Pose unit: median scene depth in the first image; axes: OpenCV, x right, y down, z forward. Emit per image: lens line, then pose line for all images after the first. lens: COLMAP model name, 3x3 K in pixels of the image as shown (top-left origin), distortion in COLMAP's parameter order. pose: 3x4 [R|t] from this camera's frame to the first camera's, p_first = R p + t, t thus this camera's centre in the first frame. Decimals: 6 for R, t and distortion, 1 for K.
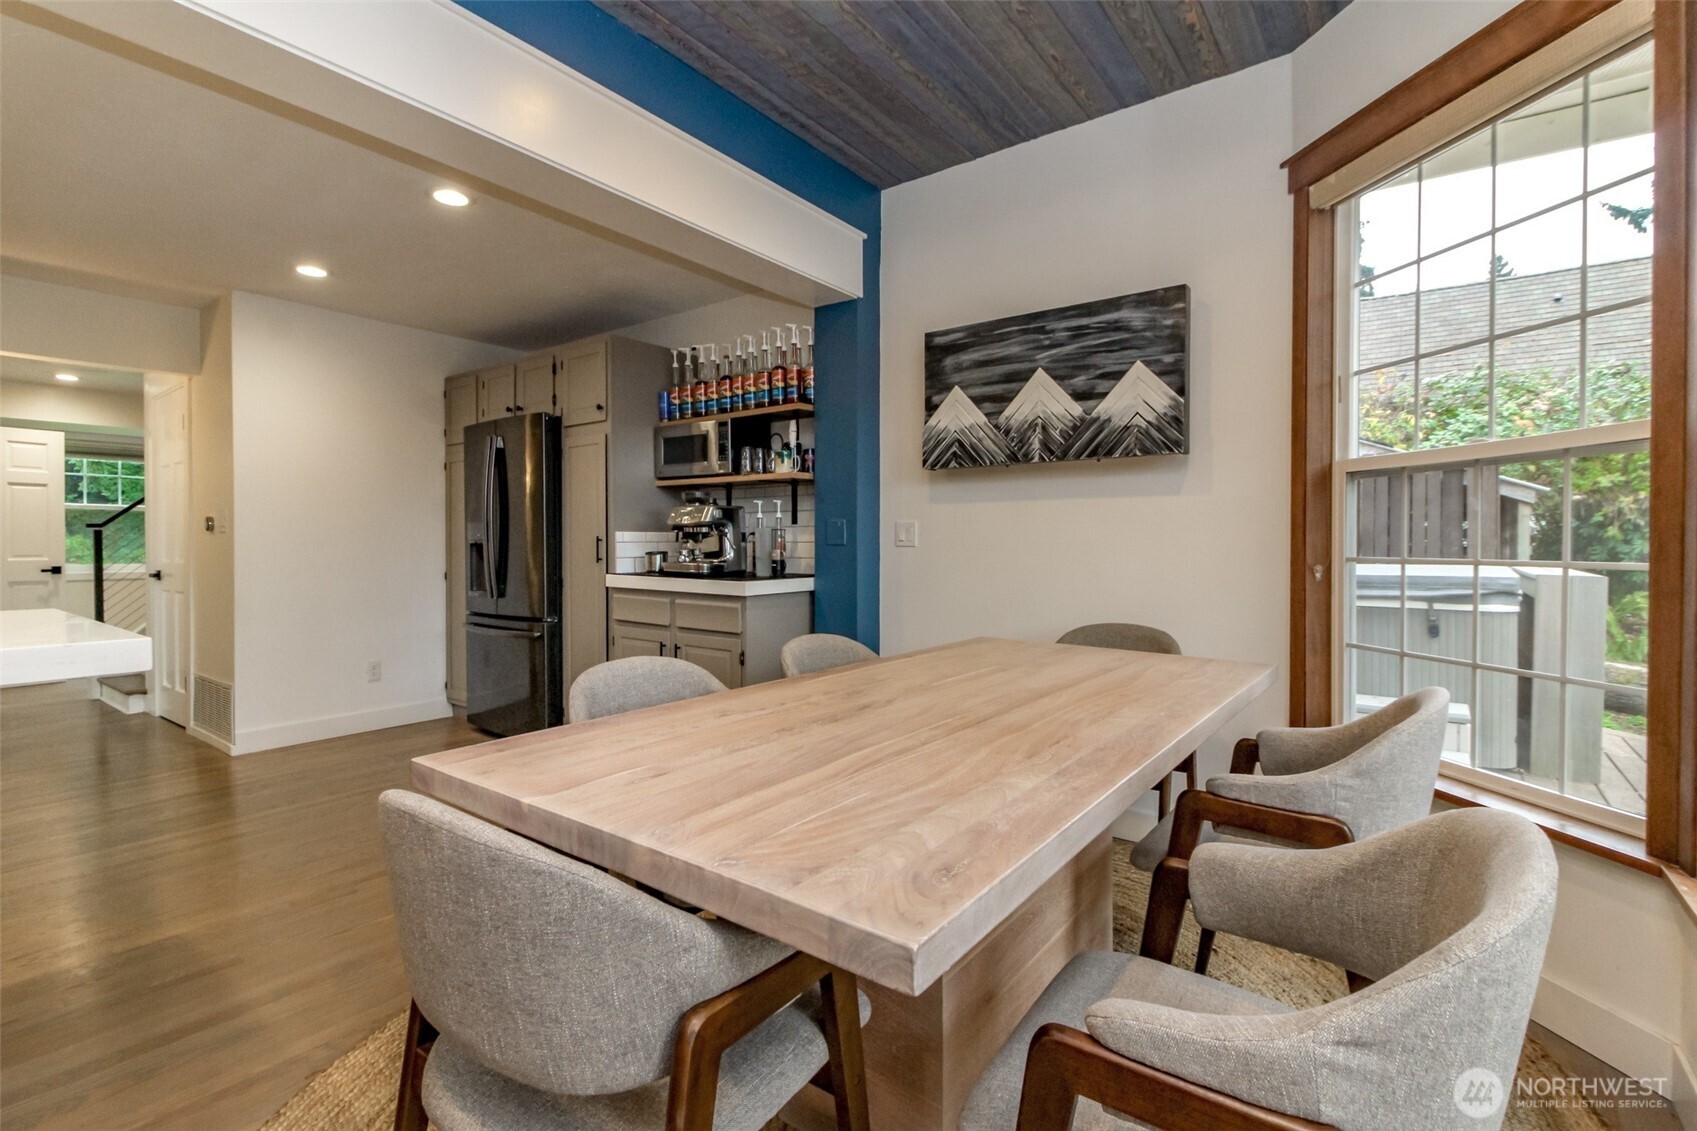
lens RADIAL K [[776.0, 0, 840.5], [0, 776.0, 537.9], [0, 0, 1]] dist [0.022952, -0.018006]
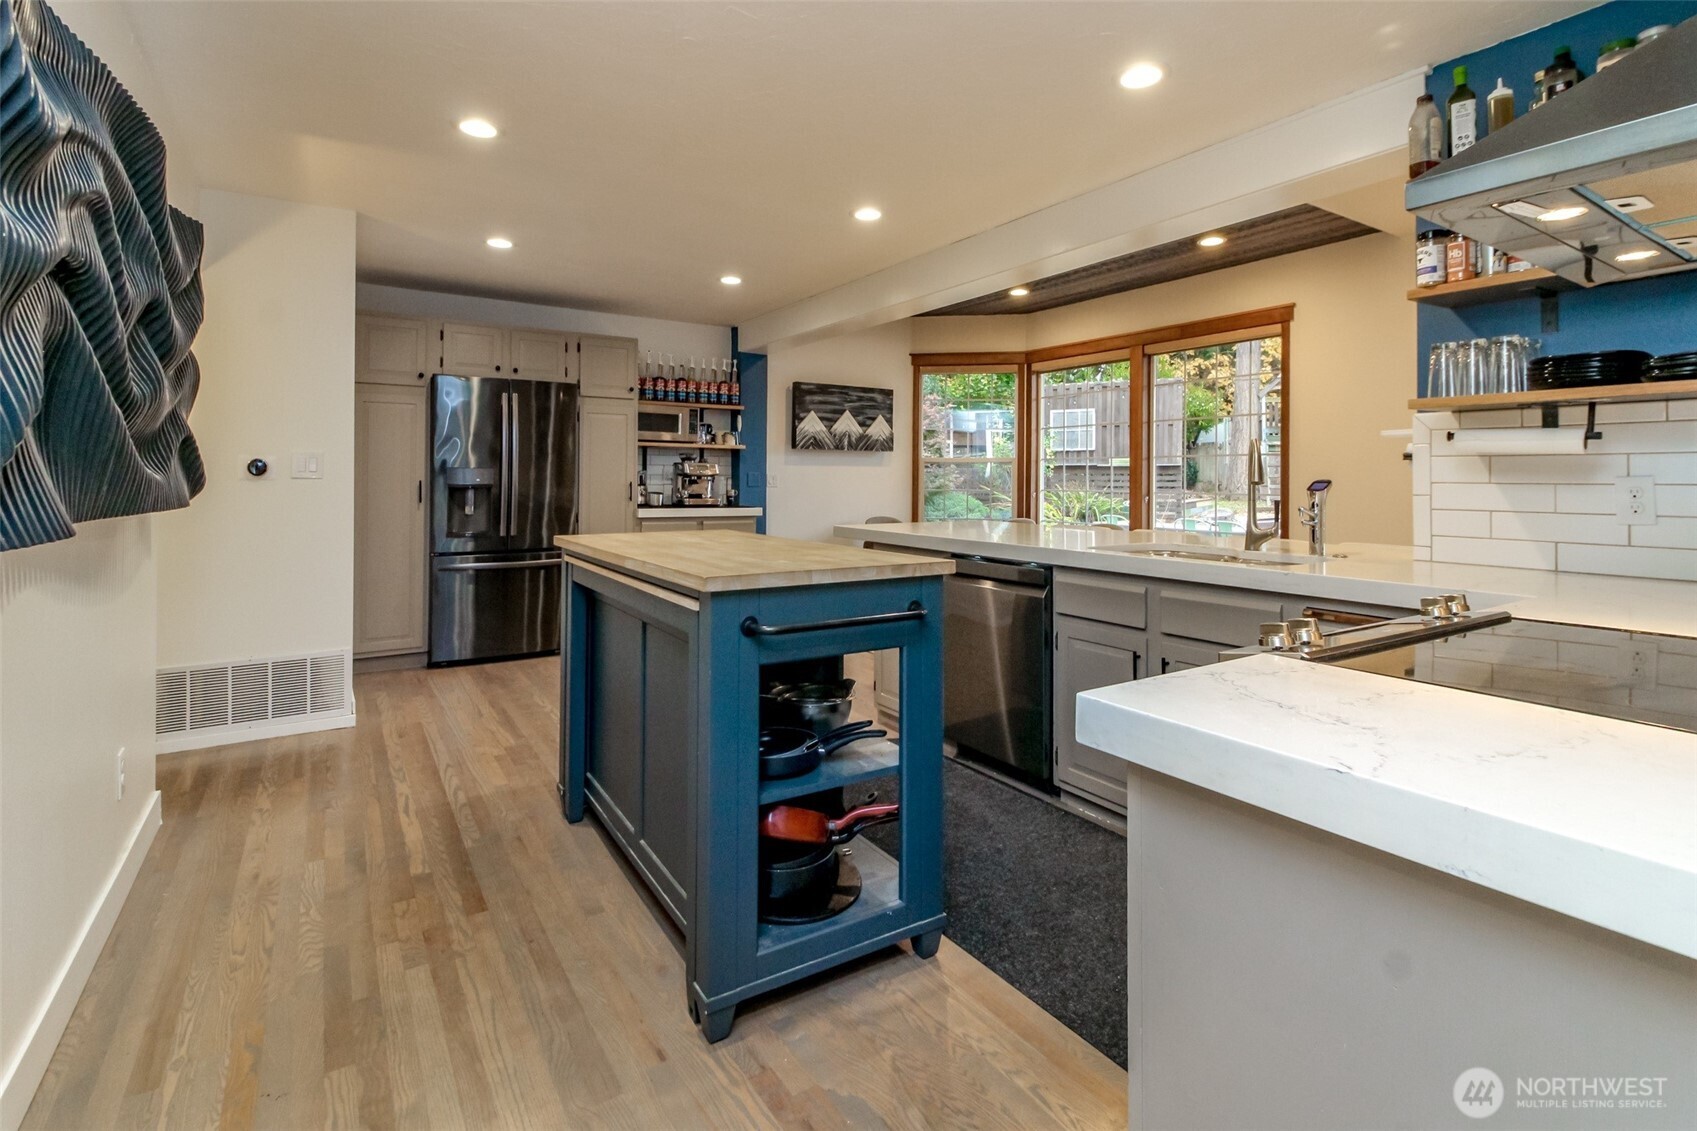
lens RADIAL K [[759.8, 0, 835.3], [0, 759.8, 471.2], [0, 0, 1]] dist [0.000951, 0.000092]
pose [[0.331546, 0.009395, 0.943392, -1.888405], [-0.001019, 0.999953, -0.009601, -0.012064], [-0.943438, 0.002222, 0.331540, 0.272180]]
